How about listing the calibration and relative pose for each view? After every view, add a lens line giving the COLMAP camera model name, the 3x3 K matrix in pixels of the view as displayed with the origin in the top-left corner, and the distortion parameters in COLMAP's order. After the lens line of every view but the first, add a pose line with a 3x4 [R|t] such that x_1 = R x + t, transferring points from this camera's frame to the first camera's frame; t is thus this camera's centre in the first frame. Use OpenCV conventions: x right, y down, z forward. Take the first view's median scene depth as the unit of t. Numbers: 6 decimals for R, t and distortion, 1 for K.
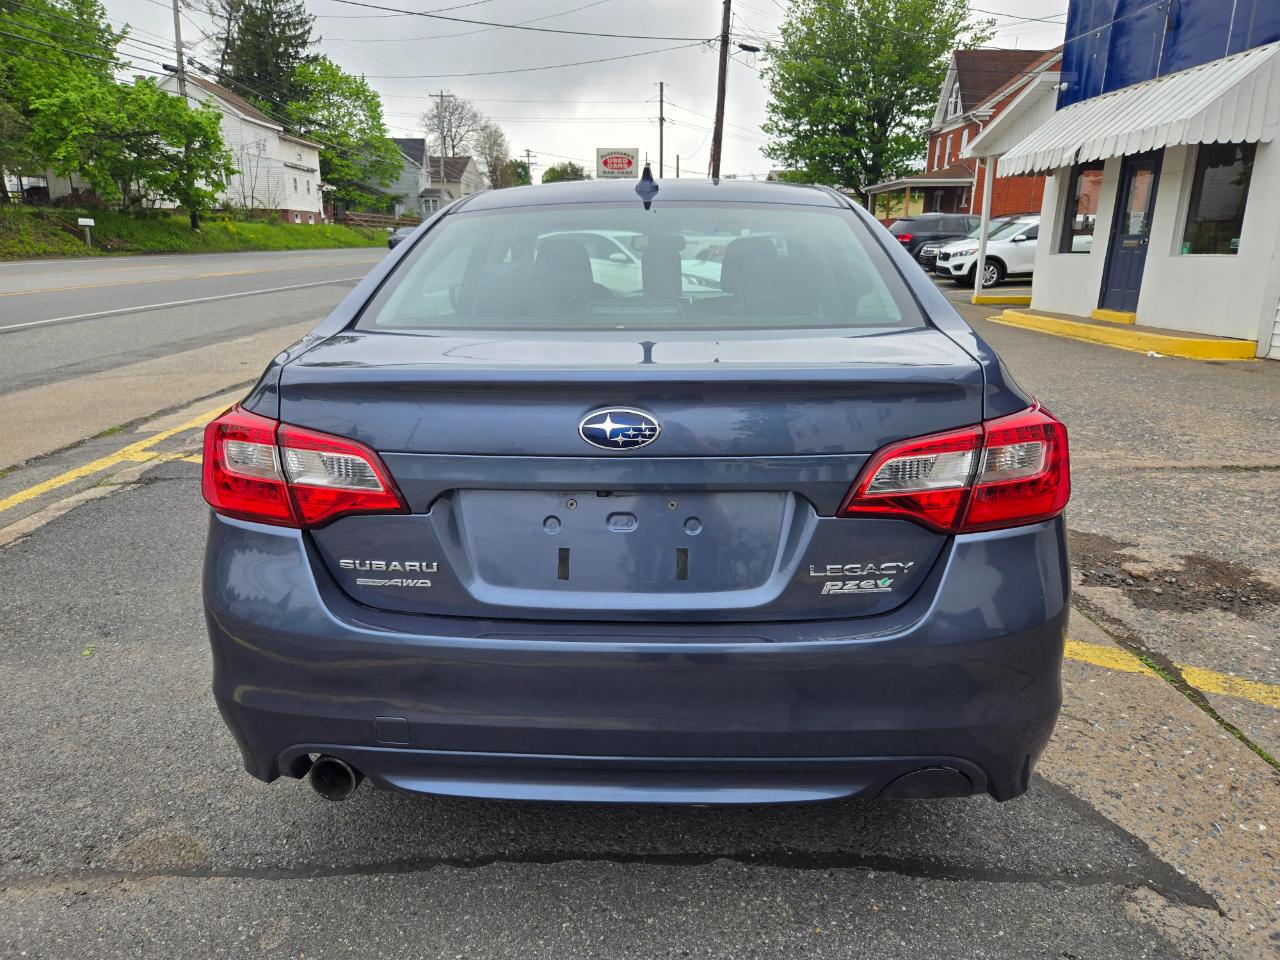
lens RADIAL K [[868.8, 0, 636.6], [0, 868.8, 480.5], [0, 0, 1]] dist [0.061891, -0.041246]
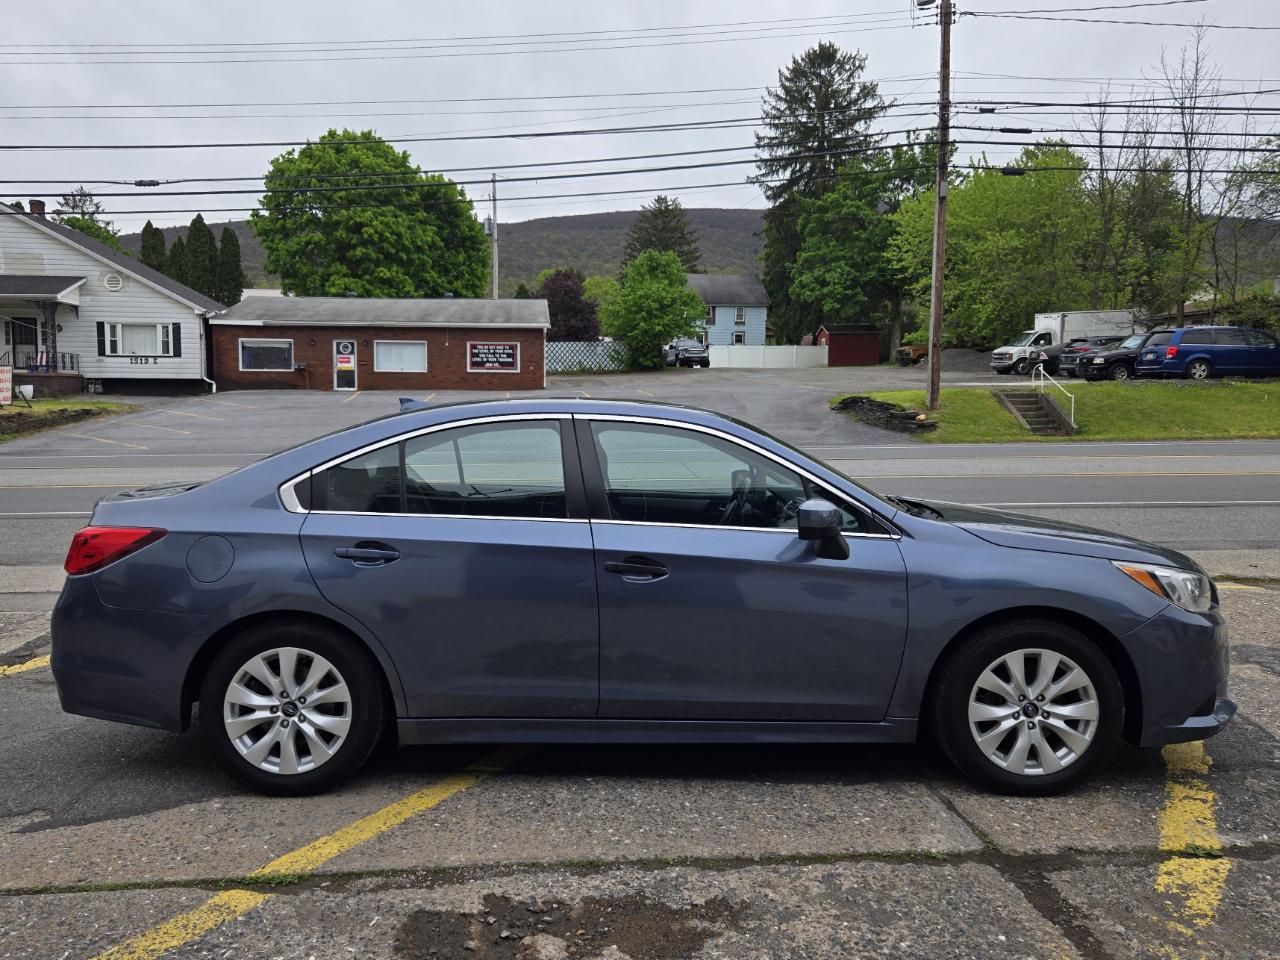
lens RADIAL K [[992.0, 0, 582.4], [0, 992.0, 478.2], [0, 0, 1]] dist [0.064313, -0.043363]
pose [[0.034347, 0.078100, -0.996354, 0.109379], [-0.265076, 0.961948, 0.066265, -0.025348], [0.963615, 0.261834, 0.053743, 0.074877]]
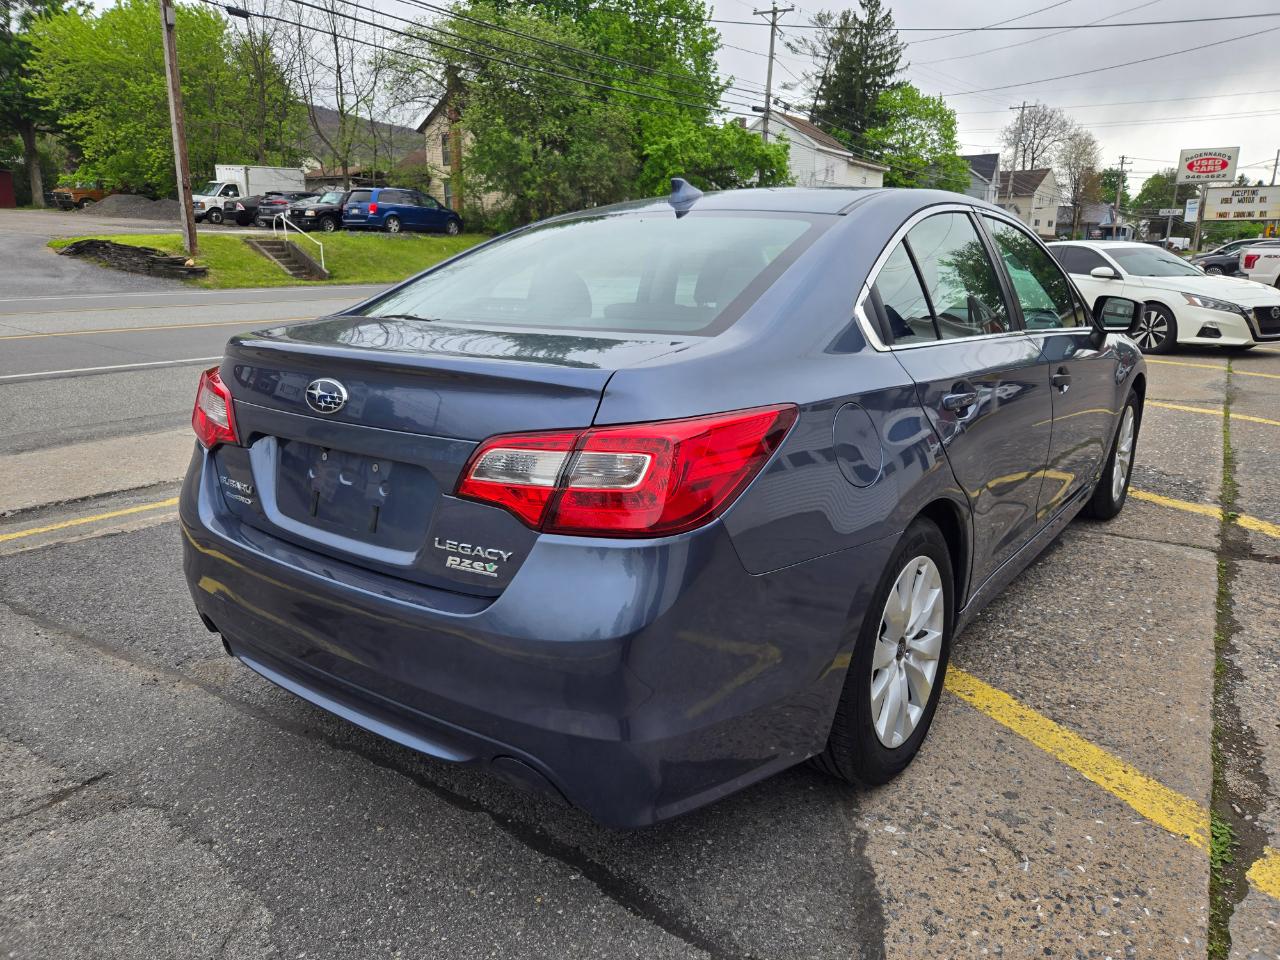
lens RADIAL K [[869.4, 0, 646.1], [0, 869.4, 471.2], [0, 0, 1]] dist [0.064793, -0.048893]
pose [[0.824229, 0.138244, -0.549122, 0.035785], [-0.154311, 0.987875, 0.017081, -0.001565], [0.544825, 0.070657, 0.835567, 0.007805]]
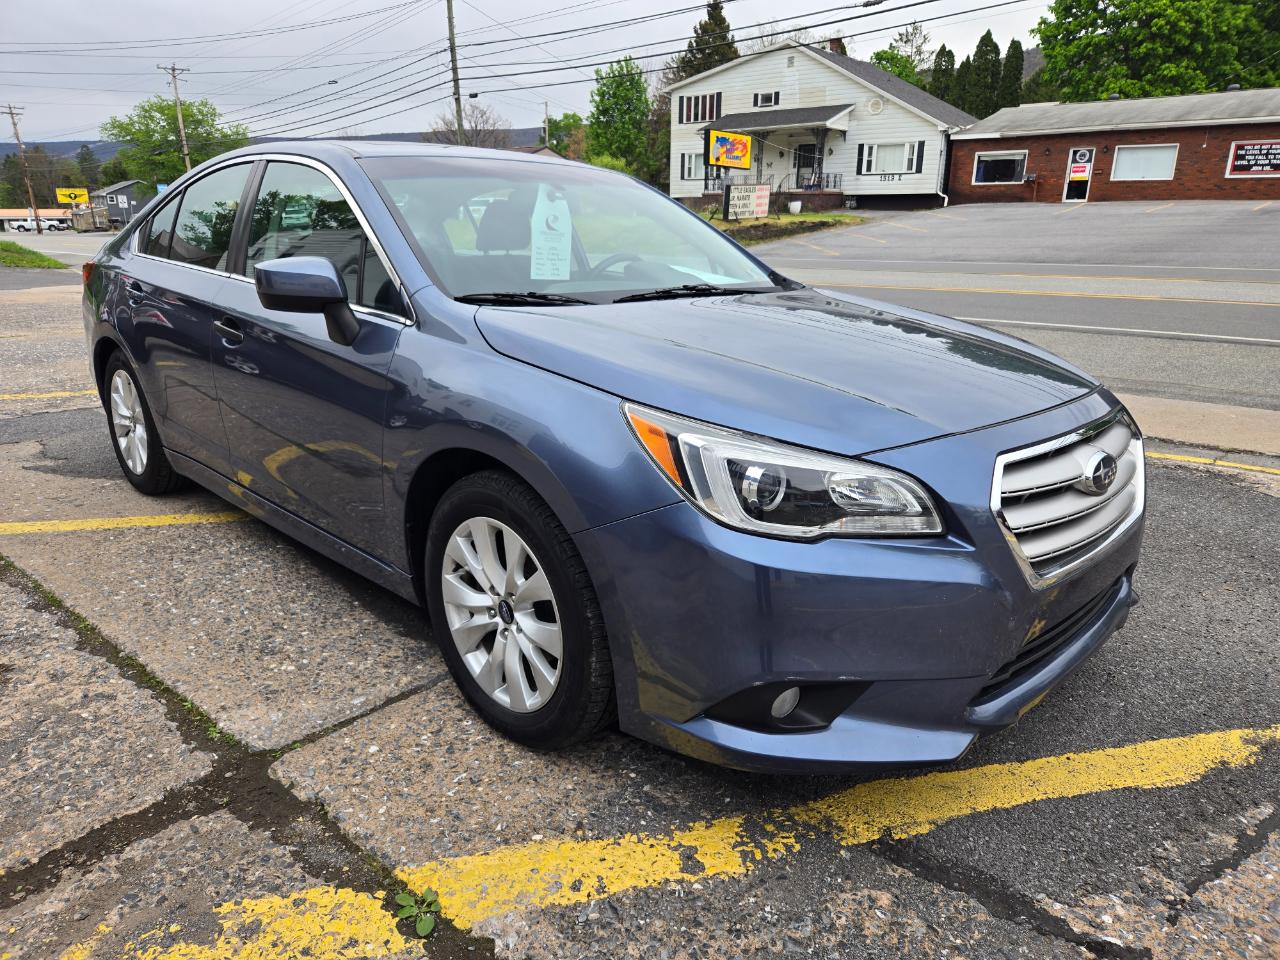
lens RADIAL K [[837.0, 0, 634.5], [0, 837.0, 481.0], [0, 0, 1]] dist [0.064151, -0.045013]
pose [[-0.670535, 0.216927, -0.709454, 0.051533], [-0.203276, 0.865975, 0.456910, -0.040039], [0.713485, 0.450589, -0.536571, 0.150313]]
